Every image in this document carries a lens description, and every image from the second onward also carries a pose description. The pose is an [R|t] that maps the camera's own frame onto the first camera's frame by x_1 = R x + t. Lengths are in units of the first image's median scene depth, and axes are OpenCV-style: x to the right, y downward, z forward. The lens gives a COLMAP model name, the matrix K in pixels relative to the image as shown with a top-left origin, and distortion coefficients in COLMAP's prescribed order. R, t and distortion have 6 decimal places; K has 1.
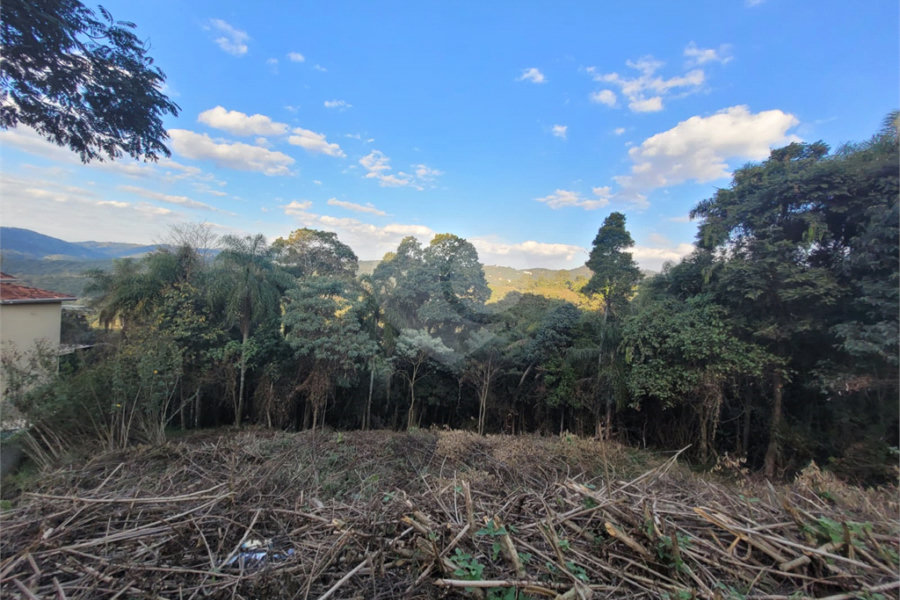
lens RADIAL K [[386.0, 0, 460.6], [0, 386.0, 295.6], [0, 0, 1]] dist [0.003752, -0.000188]
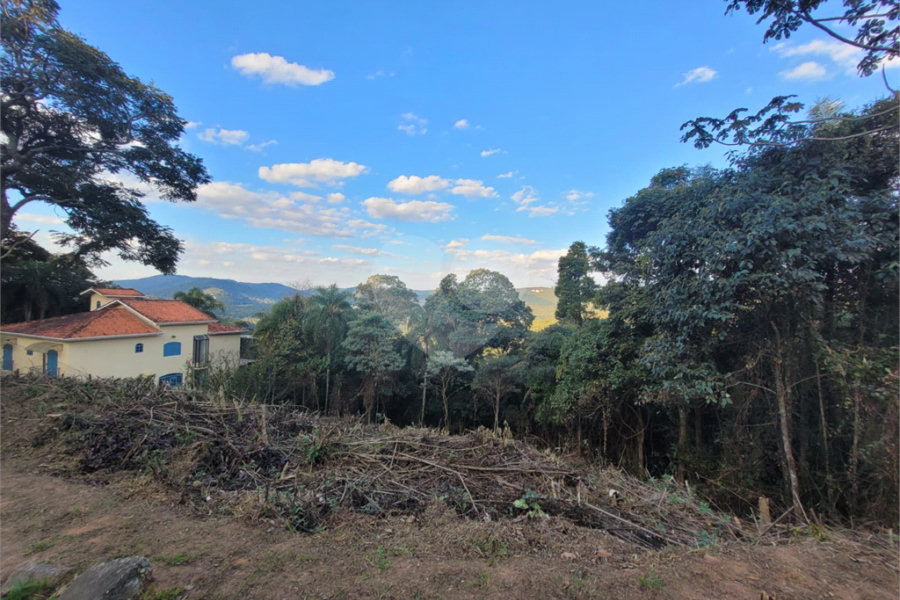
lens RADIAL K [[378.0, 0, 476.6], [0, 378.0, 278.1], [0, 0, 1]] dist [0.004789, -0.000059]
pose [[0.913518, -0.076168, -0.399604, 0.436086], [0.033850, 0.993141, -0.111920, -0.000855], [0.405388, 0.088714, 0.909830, -0.065543]]
